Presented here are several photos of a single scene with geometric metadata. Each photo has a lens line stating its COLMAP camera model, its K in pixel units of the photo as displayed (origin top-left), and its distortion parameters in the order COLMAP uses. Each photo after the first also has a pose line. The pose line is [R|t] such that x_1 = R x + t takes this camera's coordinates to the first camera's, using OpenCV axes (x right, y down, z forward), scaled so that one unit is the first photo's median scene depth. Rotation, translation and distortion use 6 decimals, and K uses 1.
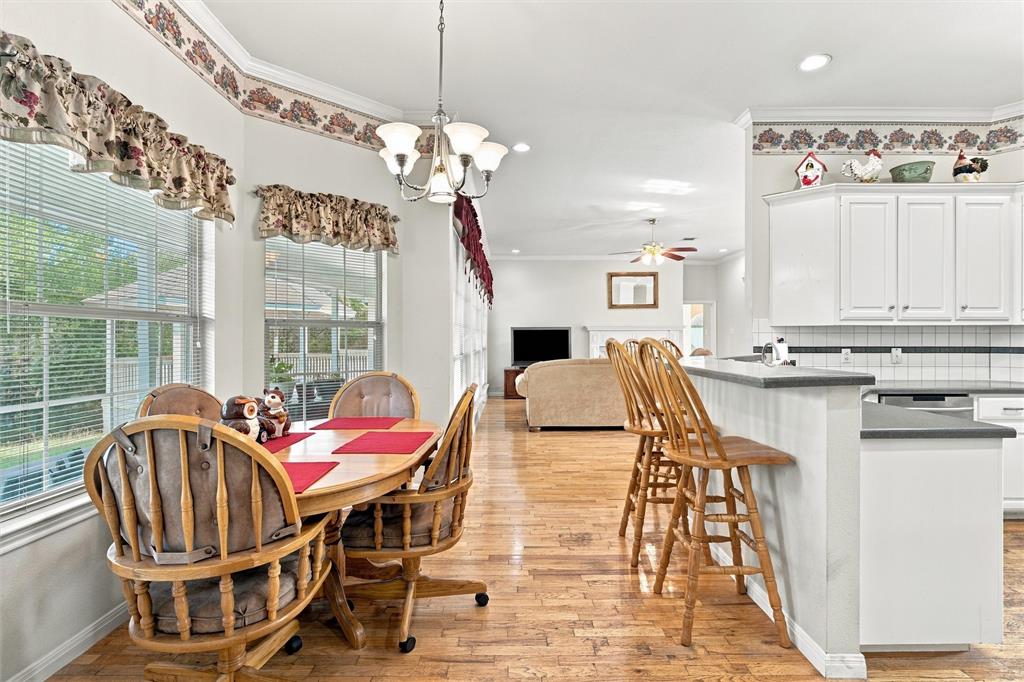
lens RADIAL K [[476.7, 0, 514.3], [0, 476.7, 337.4], [0, 0, 1]] dist [0.002650, 0.001043]
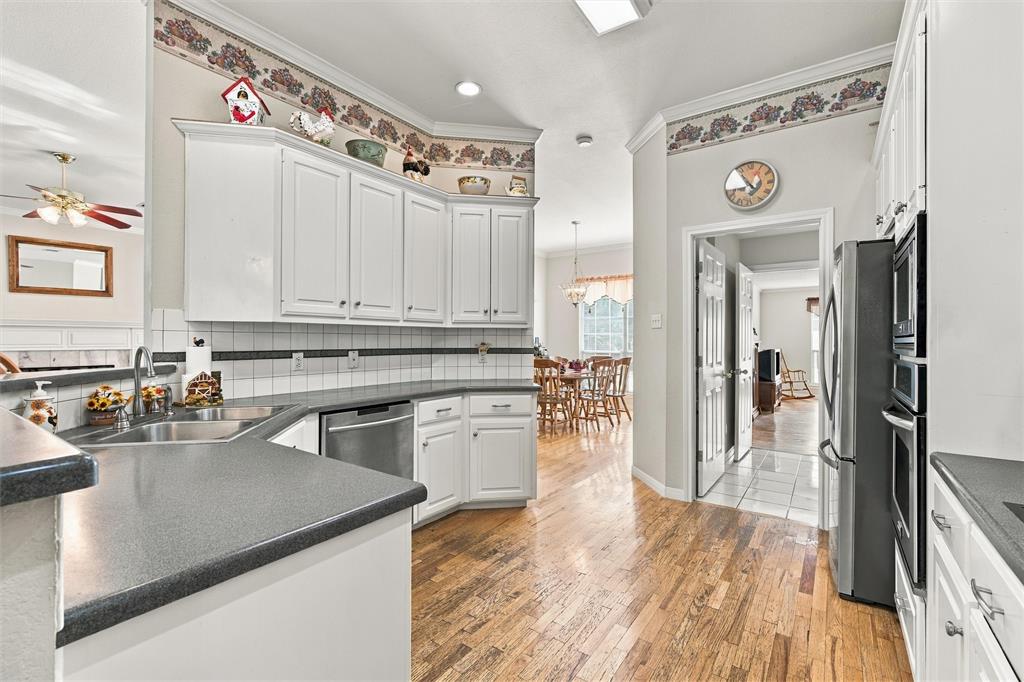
lens RADIAL K [[440.6, 0, 514.7], [0, 440.6, 337.3], [0, 0, 1]] dist [0.003777, -0.000292]
pose [[0.588274, 0.007358, 0.808628, 0.321055], [-0.006705, 0.999969, -0.004221, -0.001184], [-0.808634, -0.002939, 0.588304, 0.283231]]
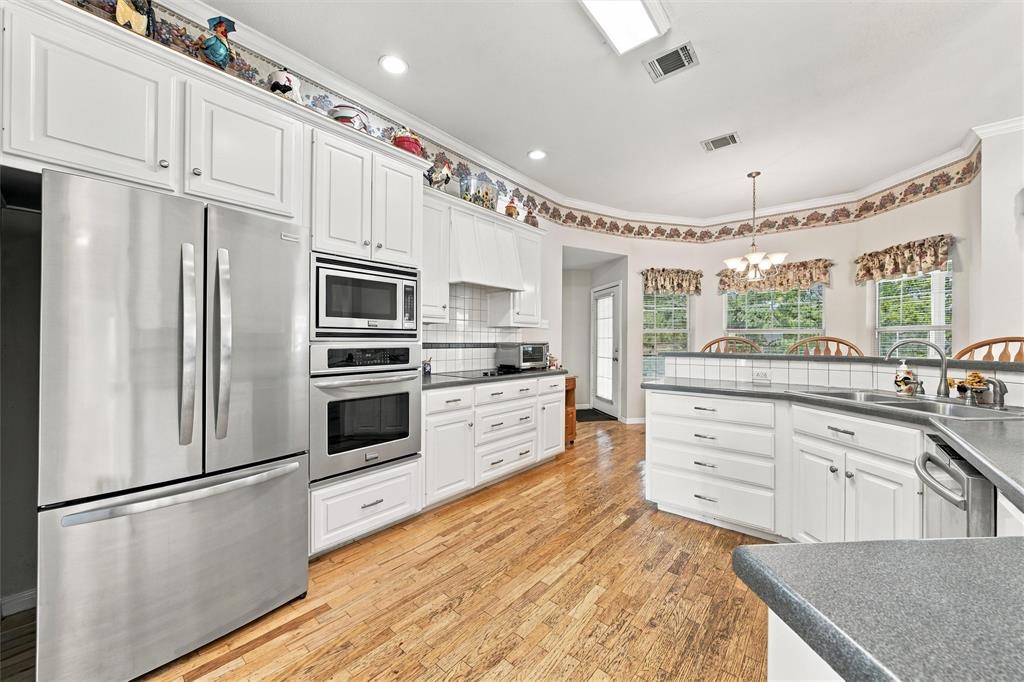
lens RADIAL K [[386.3, 0, 509.9], [0, 386.3, 339.3], [0, 0, 1]] dist [-0.002625, -0.000058]
pose [[-0.658015, -0.001063, -0.753004, 1.236553], [0.001137, 0.999996, -0.002406, 0.009771], [0.753004, -0.002439, -0.658011, 0.791031]]
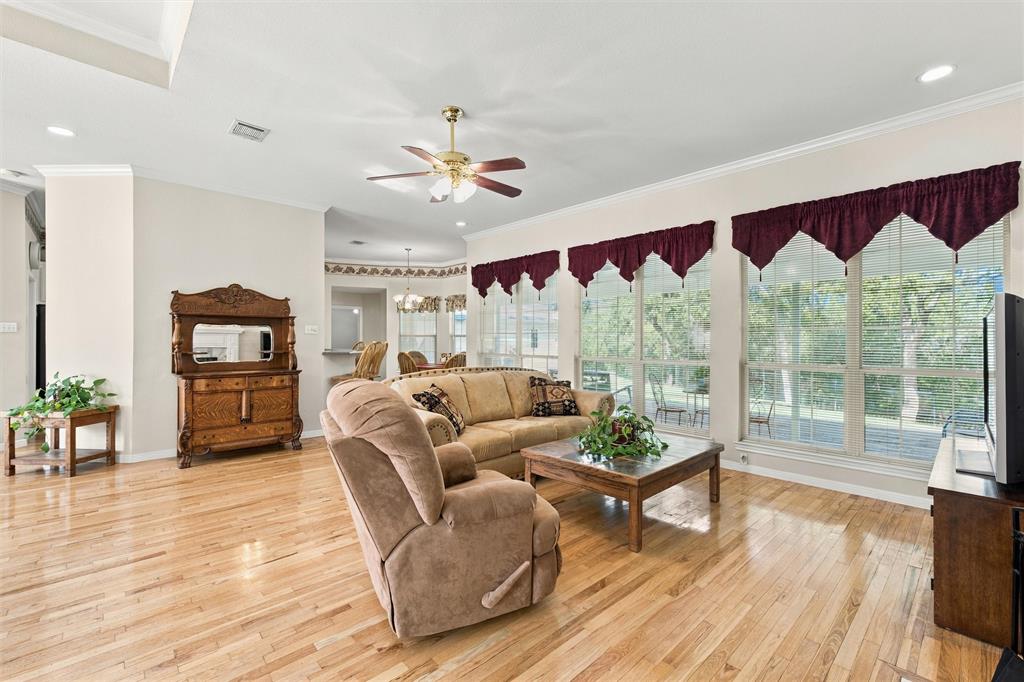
lens RADIAL K [[440.6, 0, 509.3], [0, 440.6, 337.8], [0, 0, 1]] dist [0.003777, -0.000292]
pose [[-0.736680, 0.001257, -0.676240, 1.086417], [0.005131, 0.999980, -0.003731, -0.001933], [0.676222, -0.006219, -0.736672, 2.626697]]
